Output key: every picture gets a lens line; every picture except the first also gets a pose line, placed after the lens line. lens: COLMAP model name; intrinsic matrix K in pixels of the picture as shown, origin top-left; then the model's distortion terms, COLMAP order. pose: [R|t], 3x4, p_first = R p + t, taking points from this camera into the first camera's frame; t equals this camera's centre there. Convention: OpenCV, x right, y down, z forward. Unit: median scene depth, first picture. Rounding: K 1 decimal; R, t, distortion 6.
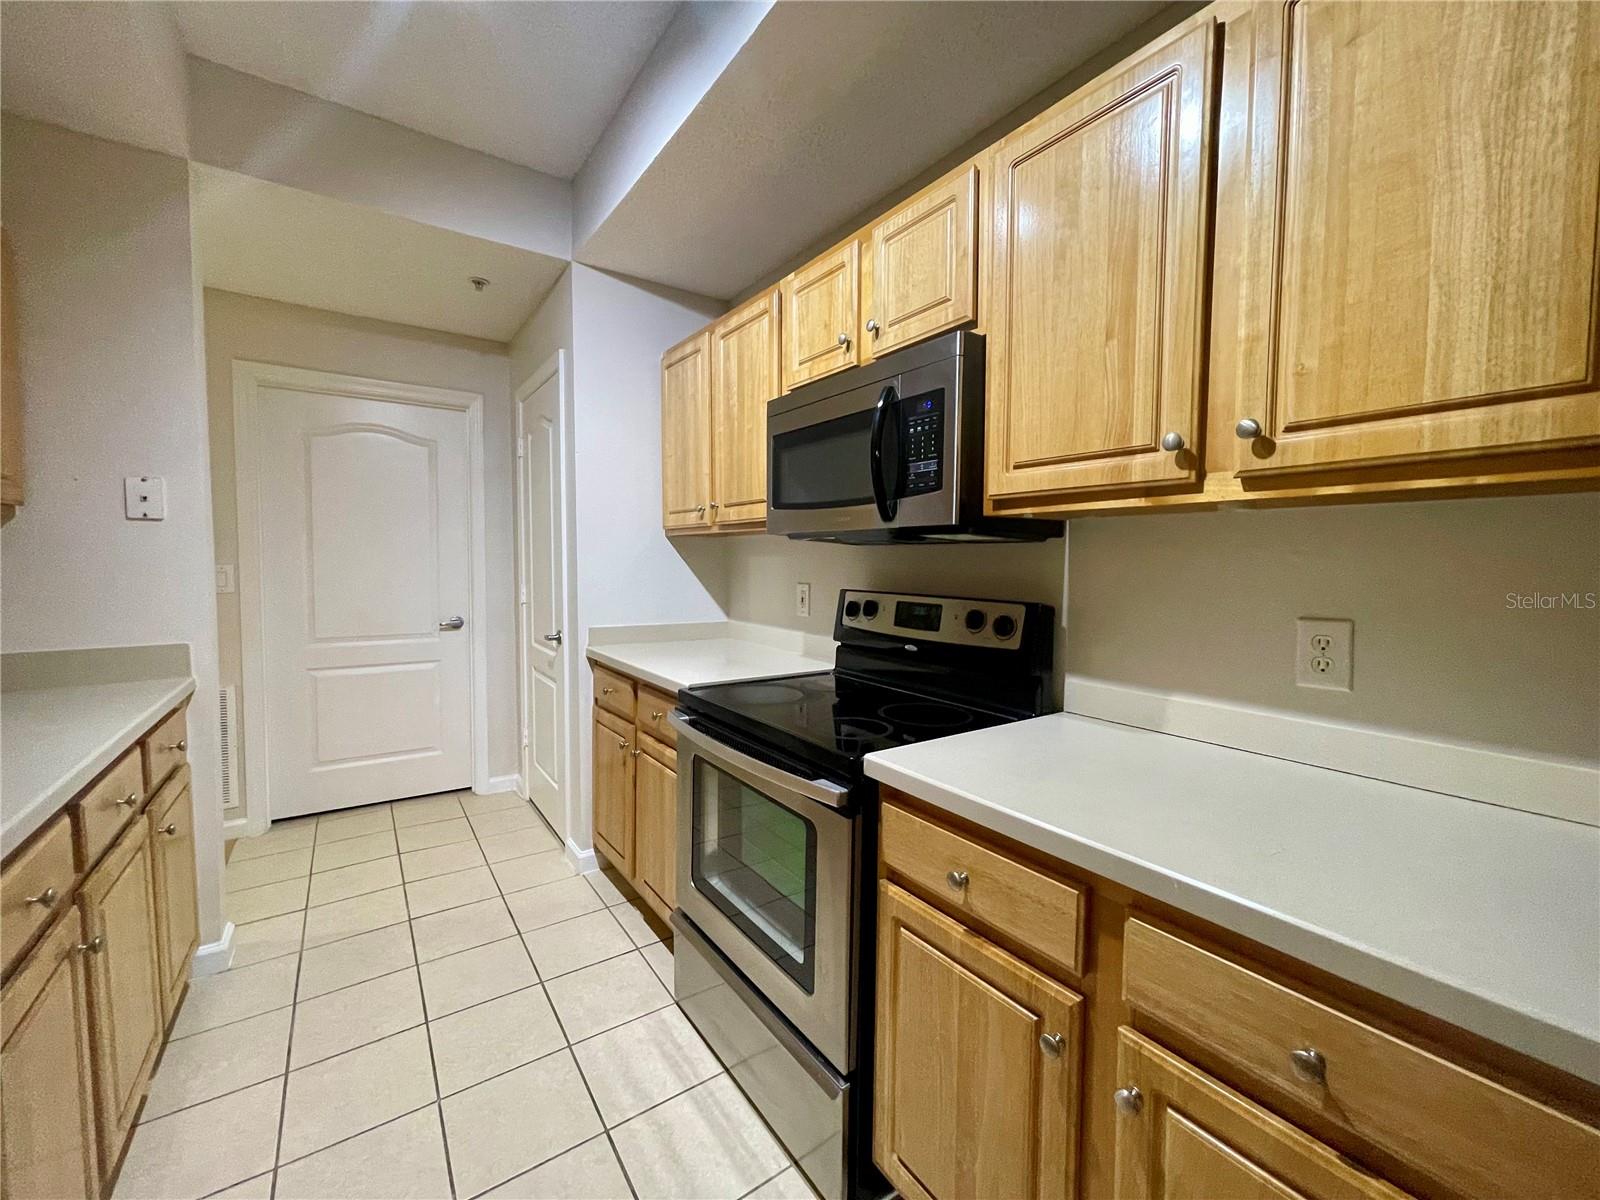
lens RADIAL K [[646.7, 0, 798.5], [0, 646.7, 598.0], [0, 0, 1]] dist [-0.000892, 0.000373]
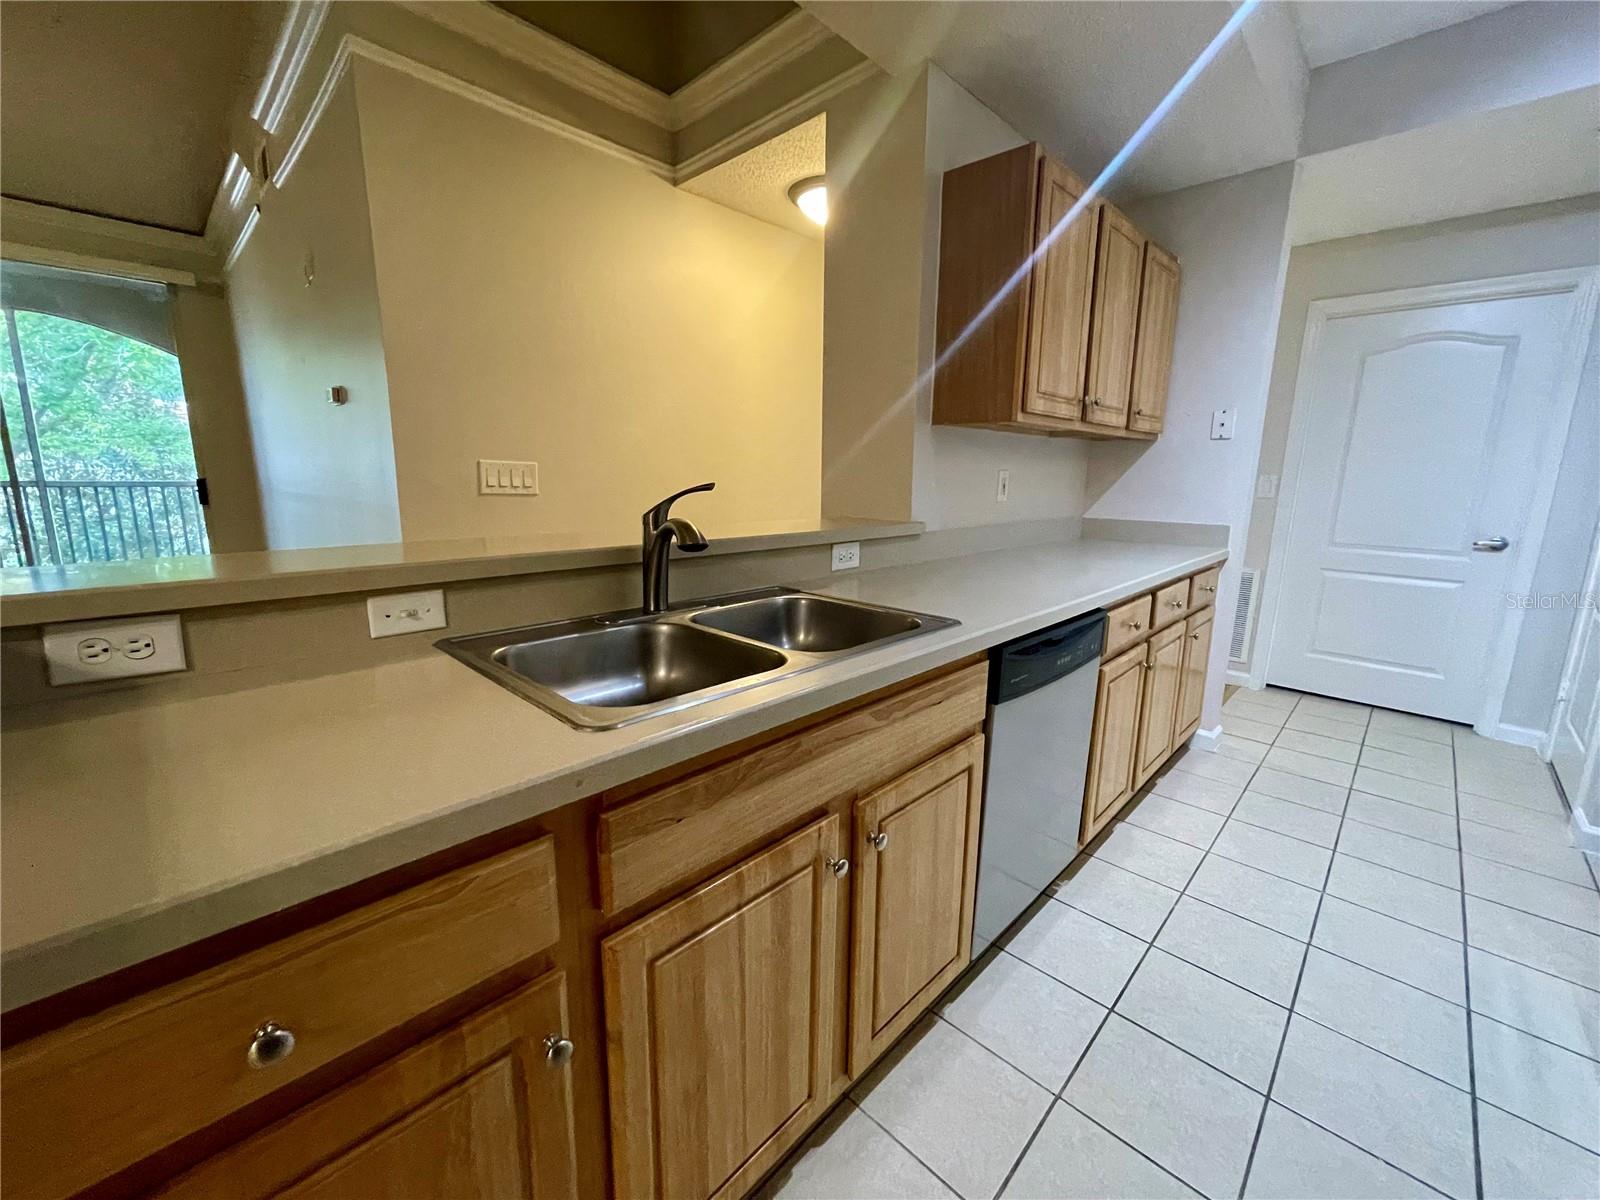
lens RADIAL K [[646.7, 0, 800.0], [0, 646.7, 596.3], [0, 0, 1]] dist [-0.000892, 0.000373]
pose [[0.197674, 0.182076, -0.963210, 0.329551], [-0.070659, 0.982689, 0.171258, 0.052327], [0.977718, 0.034207, 0.207118, -0.269424]]
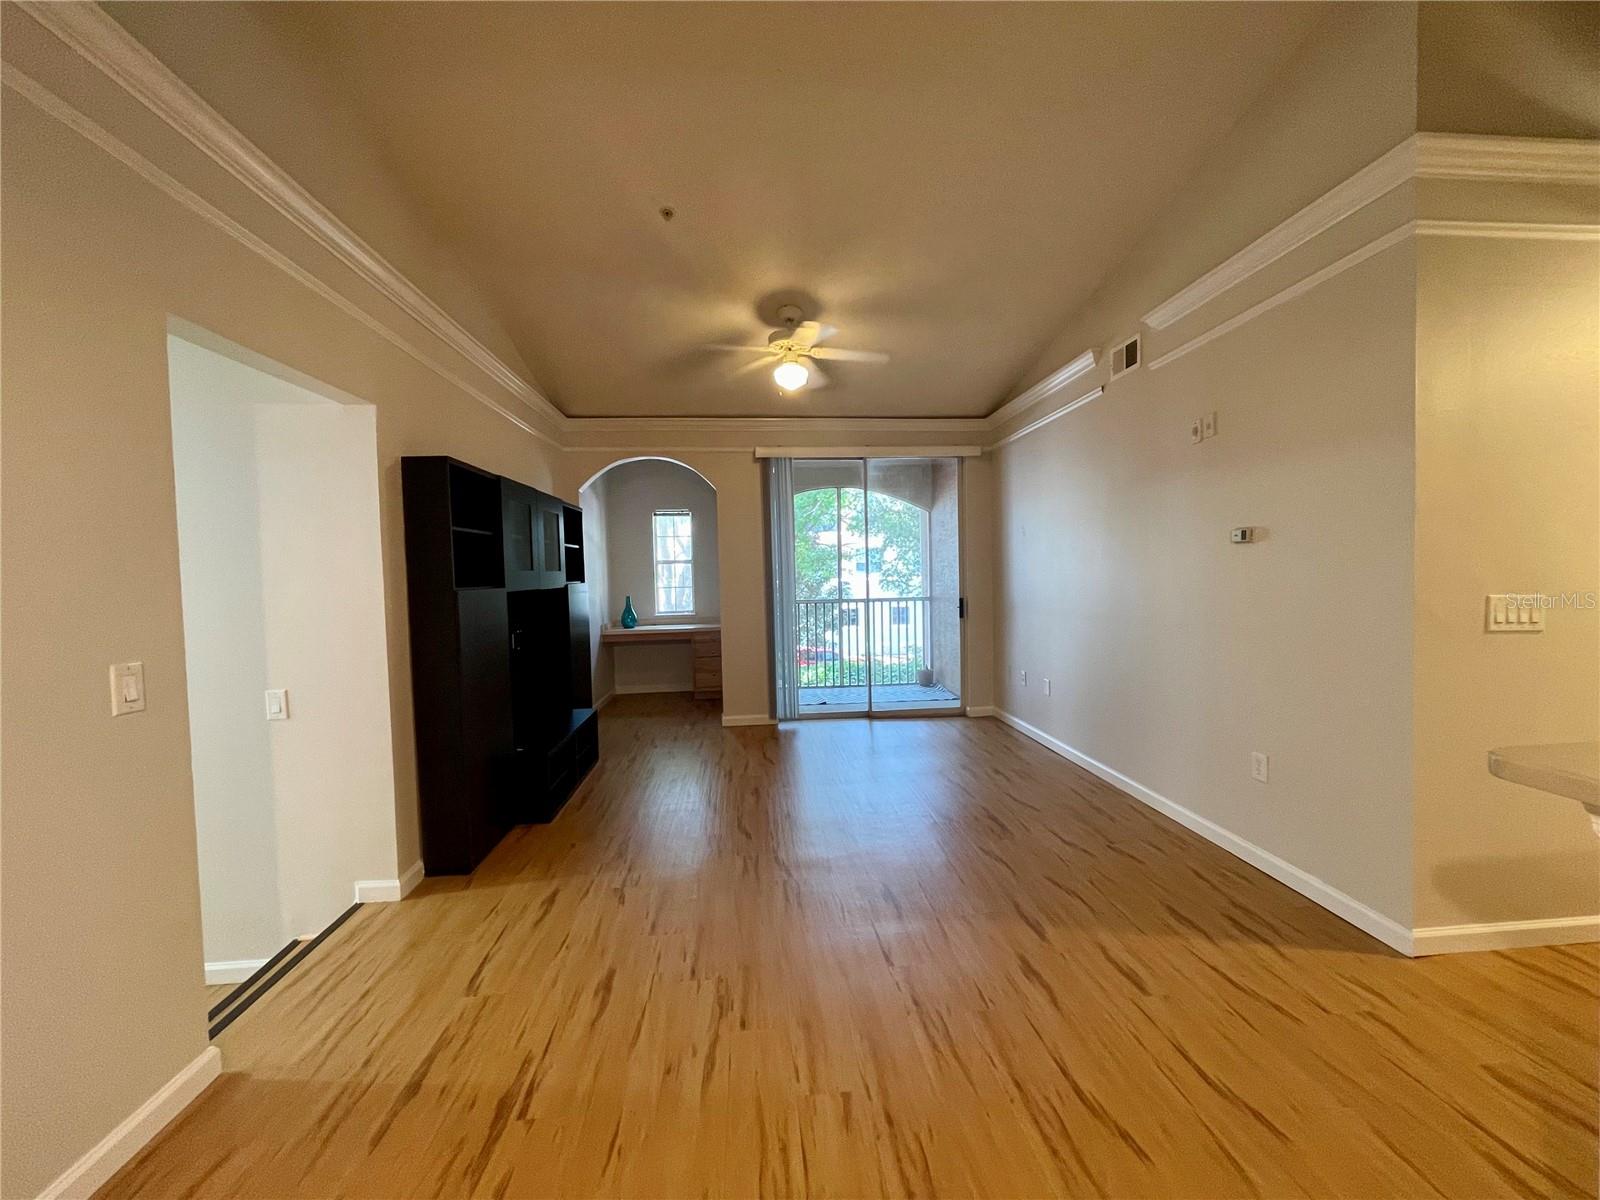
lens RADIAL K [[646.7, 0, 804.6], [0, 646.7, 597.3], [0, 0, 1]] dist [-0.000892, 0.000373]
pose [[-0.490077, 0.033604, -0.871031, 0.577122], [-0.034528, 0.997724, 0.057919, 0.029112], [0.870995, 0.058460, -0.487801, -1.209738]]
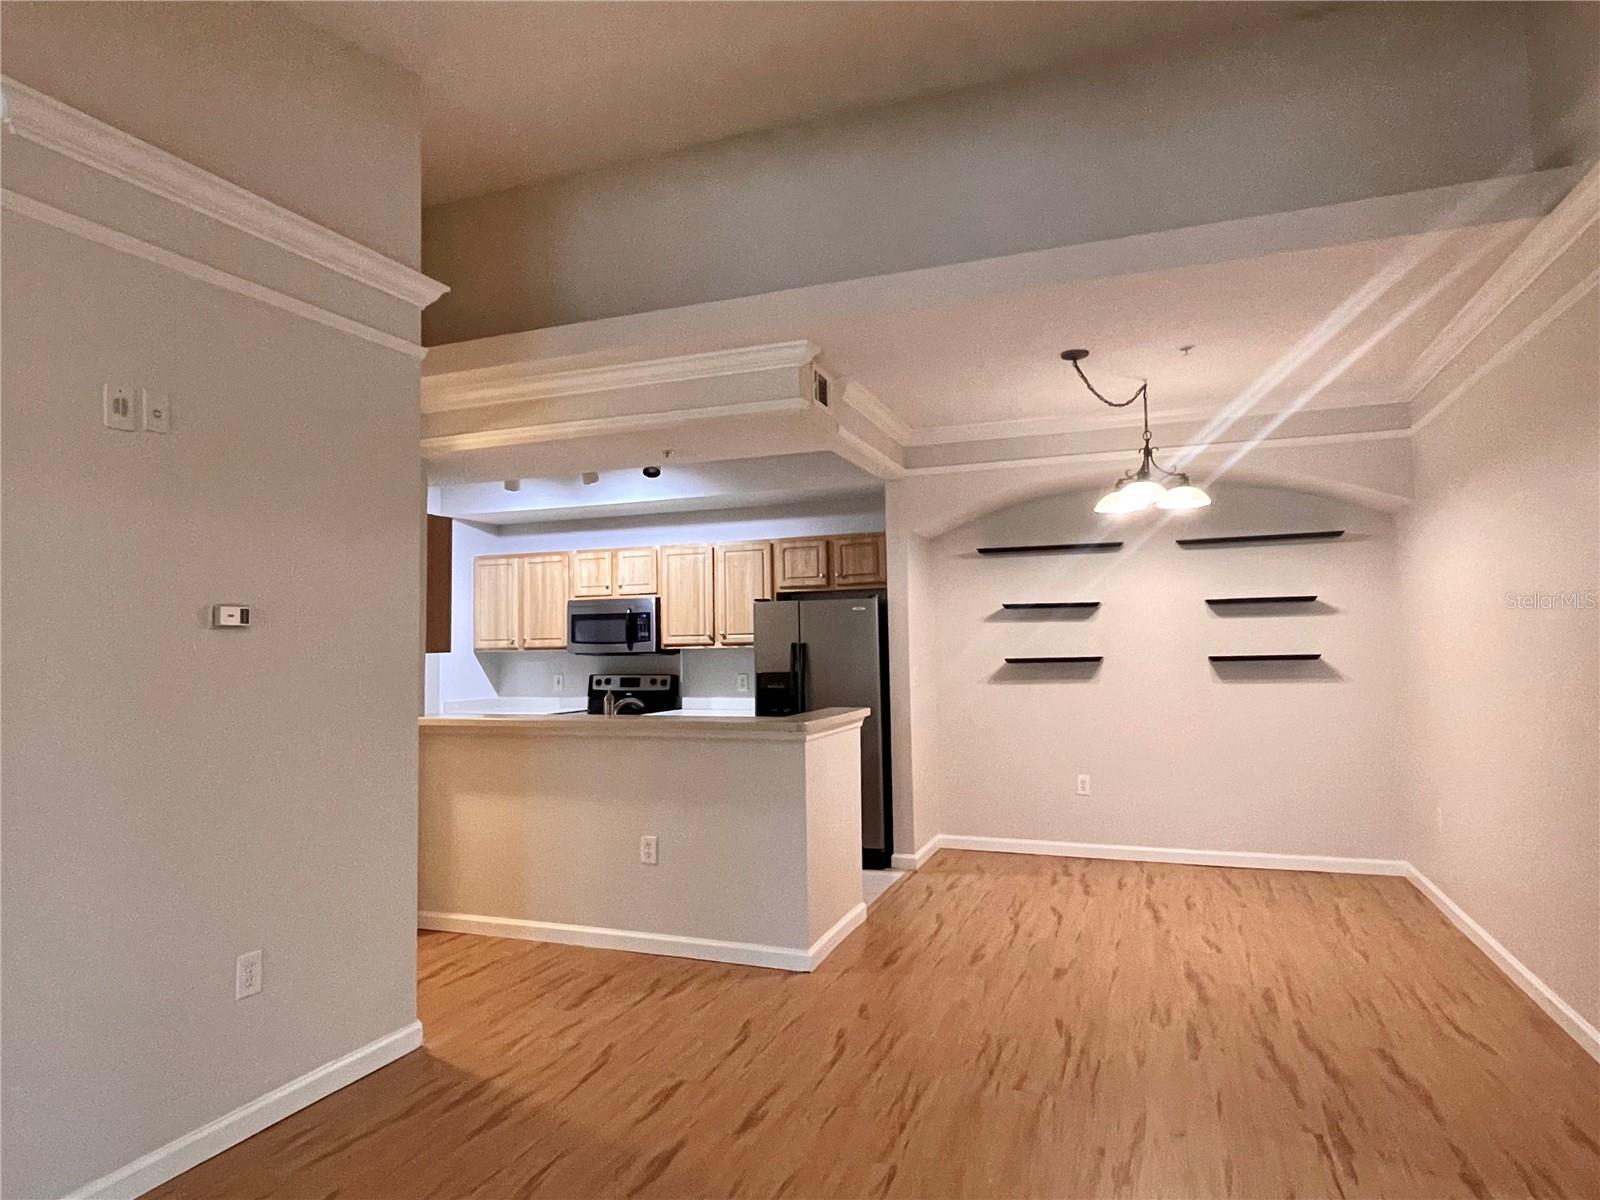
lens RADIAL K [[952.9, 0, 796.2], [0, 952.9, 594.5], [0, 0, 1]] dist [0.007376, -0.004759]
pose [[0.825709, 0.008567, 0.564032, -1.590037], [0.056623, 0.993576, -0.097985, 0.098150], [-0.561248, 0.112844, 0.819919, -2.877927]]
